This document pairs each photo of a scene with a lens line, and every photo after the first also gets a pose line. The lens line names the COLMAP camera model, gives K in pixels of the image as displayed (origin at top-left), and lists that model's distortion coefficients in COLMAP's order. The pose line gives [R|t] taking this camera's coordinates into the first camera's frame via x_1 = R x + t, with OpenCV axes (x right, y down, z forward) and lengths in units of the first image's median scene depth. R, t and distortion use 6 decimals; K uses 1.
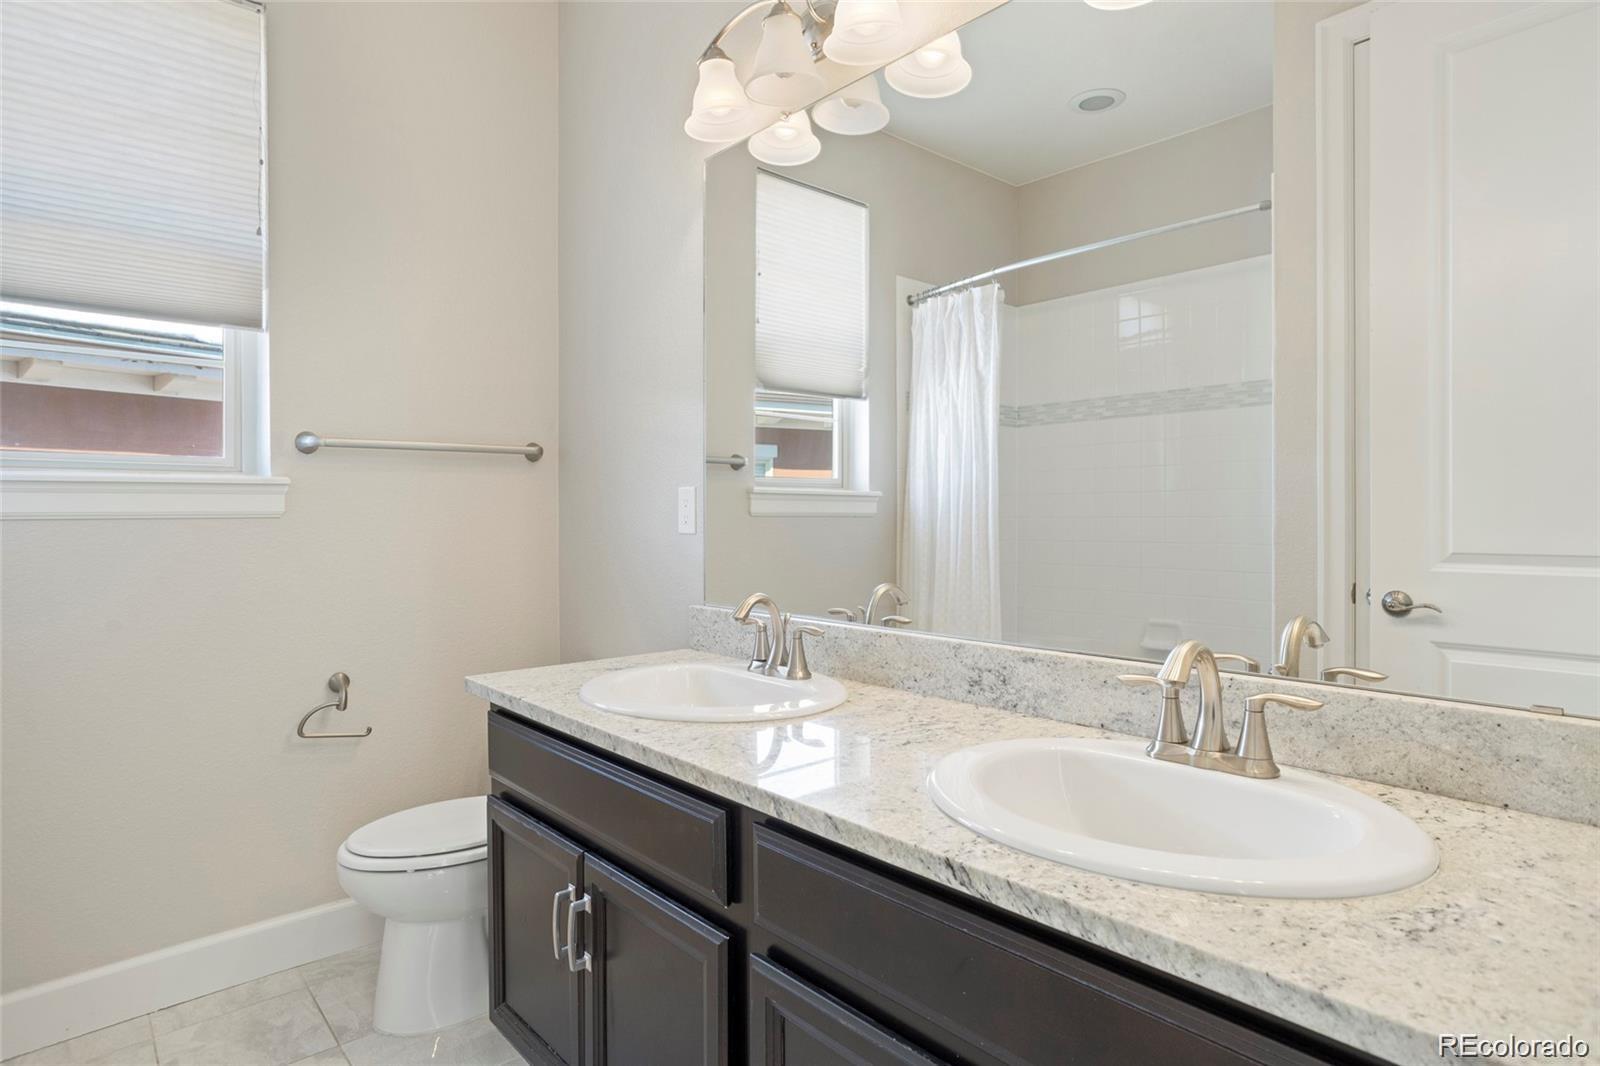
lens RADIAL K [[875.4, 0, 800.0], [0, 875.4, 533.0], [0, 0, 1]] dist [-0.047255, 0.034266]
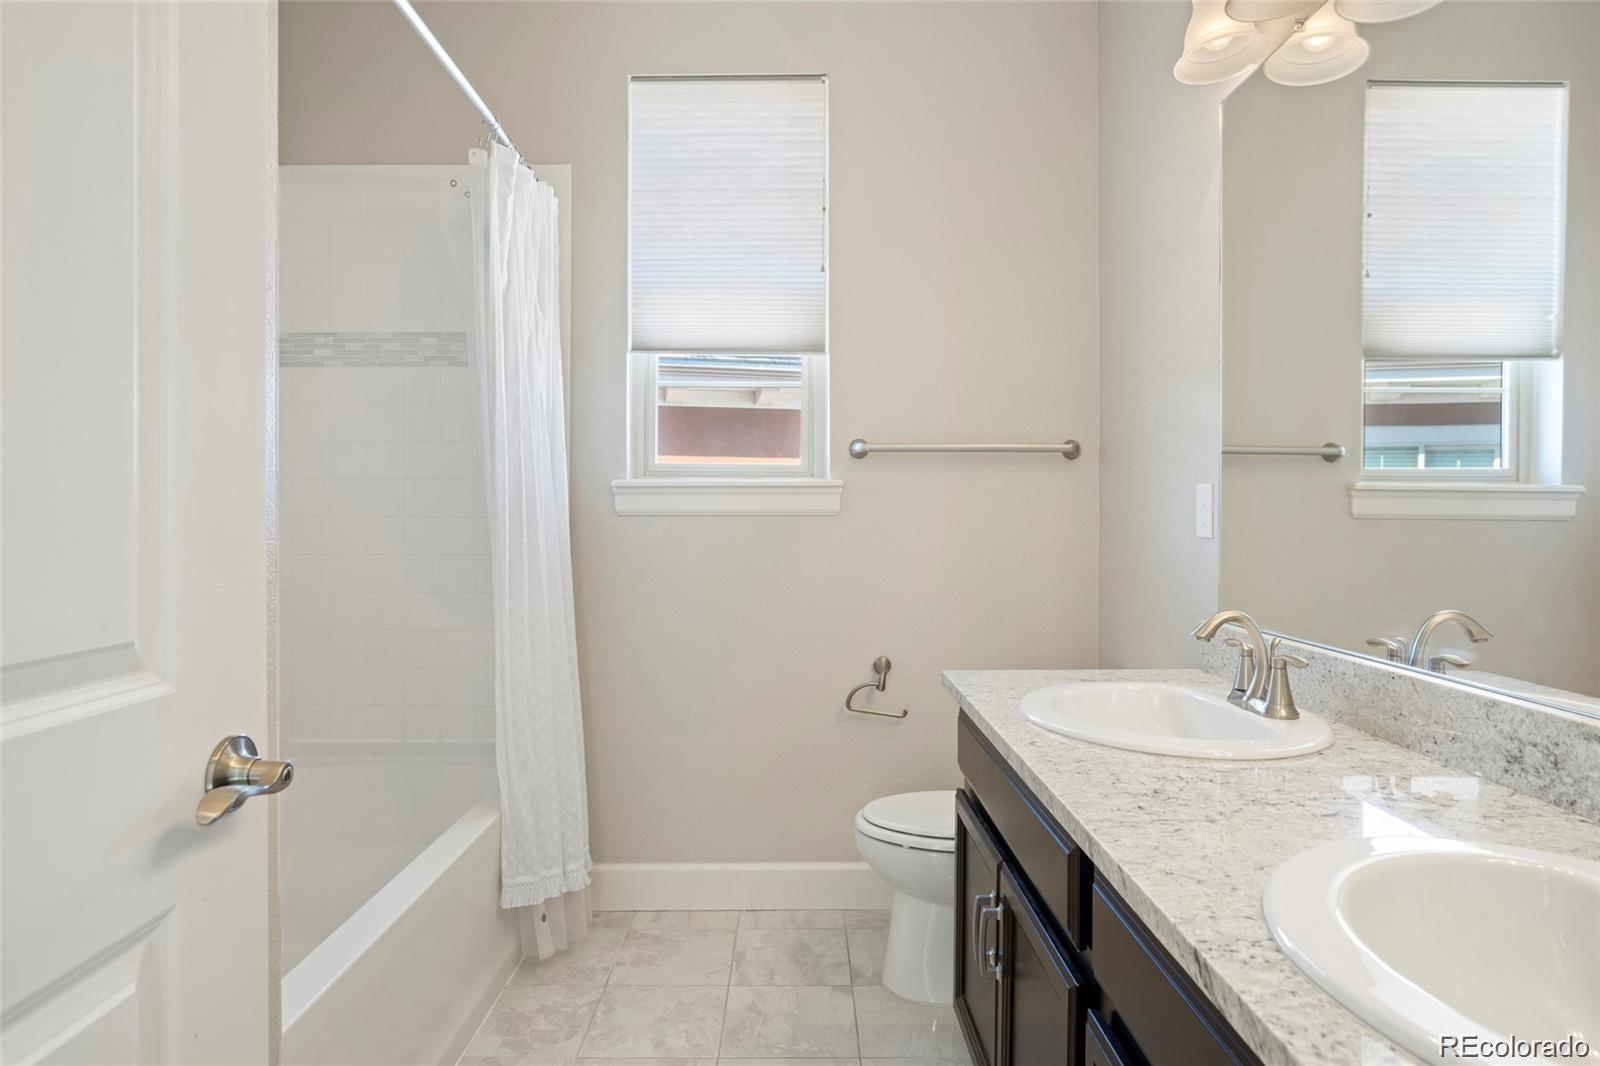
lens RADIAL K [[923.2, 0, 800.0], [0, 923.2, 533.0], [0, 0, 1]] dist [-0.060238, 0.048356]
pose [[0.751765, 0.020107, -0.659124, 0.186194], [-0.020526, 0.999764, 0.007088, -0.002250], [0.659111, 0.008201, 0.752001, 0.056294]]
